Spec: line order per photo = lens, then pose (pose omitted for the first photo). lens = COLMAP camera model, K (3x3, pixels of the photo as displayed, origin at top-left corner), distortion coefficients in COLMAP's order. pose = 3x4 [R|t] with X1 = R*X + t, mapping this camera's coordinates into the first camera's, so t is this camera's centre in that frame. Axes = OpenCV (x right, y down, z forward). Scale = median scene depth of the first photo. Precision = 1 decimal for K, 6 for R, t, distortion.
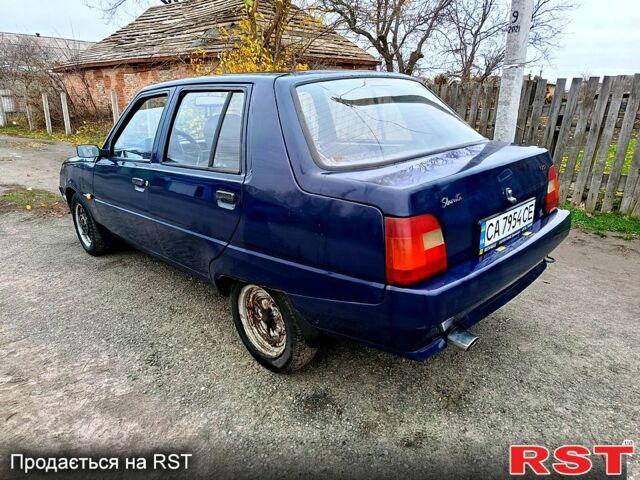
lens RADIAL K [[450.8, 0, 319.3], [0, 450.8, 239.9], [0, 0, 1]] dist [0.010458, 0.001908]
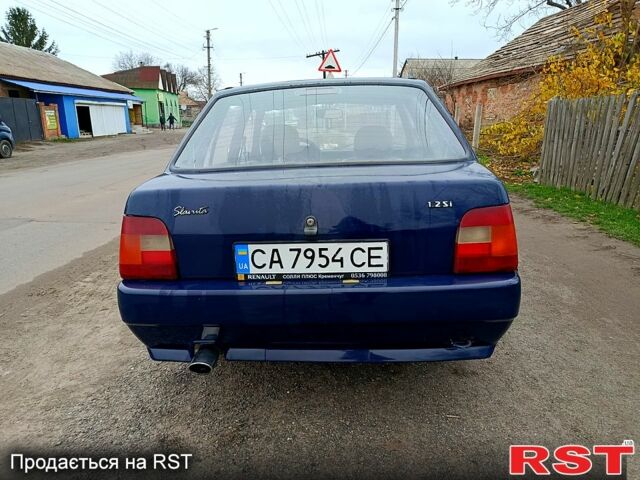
lens RADIAL K [[450.8, 0, 319.7], [0, 450.8, 242.3], [0, 0, 1]] dist [0.010458, 0.001908]
pose [[0.661853, 0.196999, -0.723285, 0.121190], [-0.214407, 0.974292, 0.069169, -0.015077], [0.718317, 0.109297, 0.687077, 0.055440]]
